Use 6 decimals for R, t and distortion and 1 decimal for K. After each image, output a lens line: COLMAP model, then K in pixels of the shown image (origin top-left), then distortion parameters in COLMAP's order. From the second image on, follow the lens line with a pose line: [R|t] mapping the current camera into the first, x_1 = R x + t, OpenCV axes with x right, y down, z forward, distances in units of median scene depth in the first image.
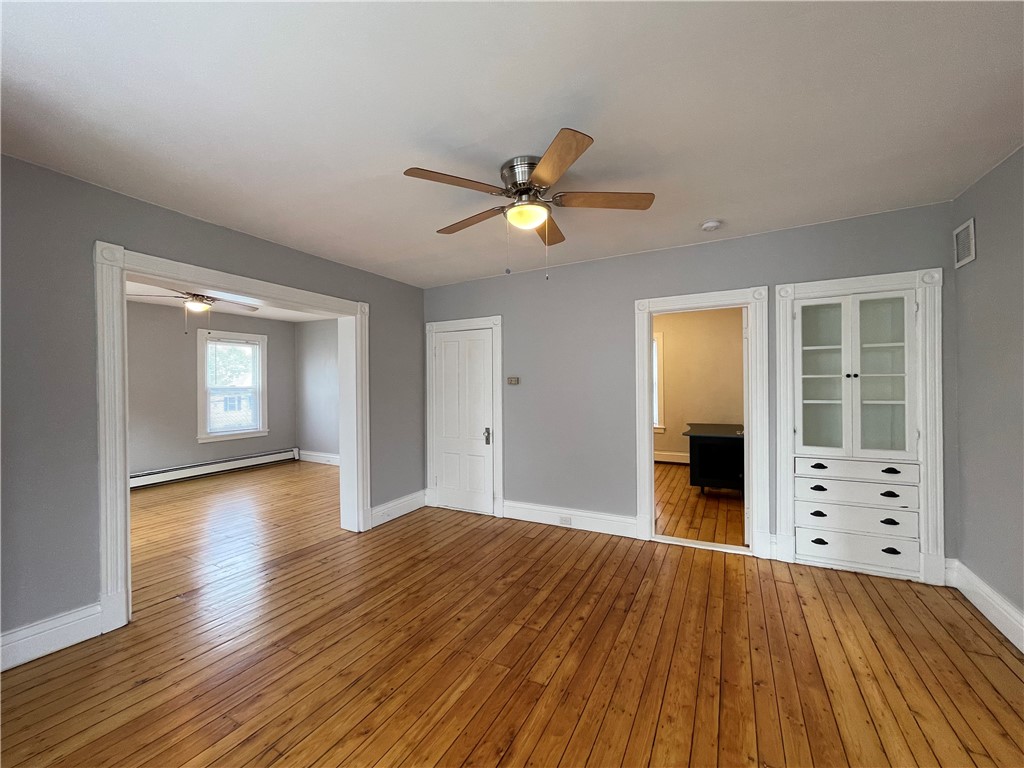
lens RADIAL K [[410.3, 0, 509.7], [0, 410.3, 384.2], [0, 0, 1]] dist [-0.002697, -0.000025]
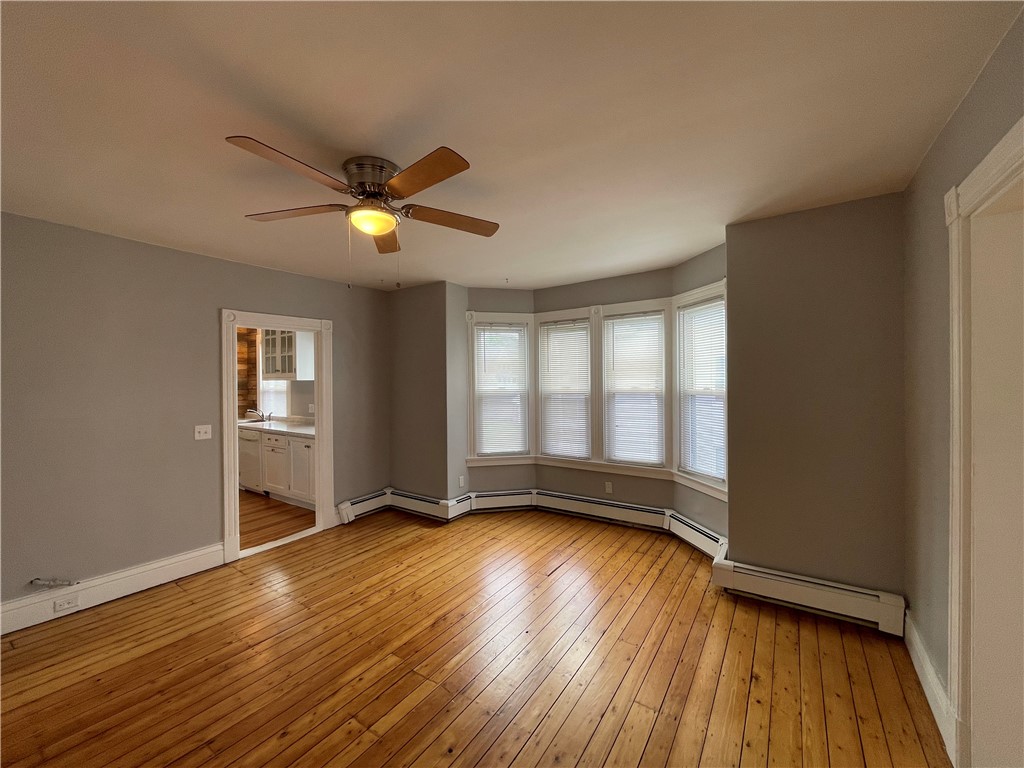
lens RADIAL K [[410.3, 0, 509.7], [0, 410.3, 384.2], [0, 0, 1]] dist [-0.002697, -0.000025]
pose [[-0.995065, 0.018302, 0.097527, -0.266767], [0.018519, 0.999828, 0.001316, -0.033712], [-0.097486, 0.003116, -0.995232, 1.481660]]
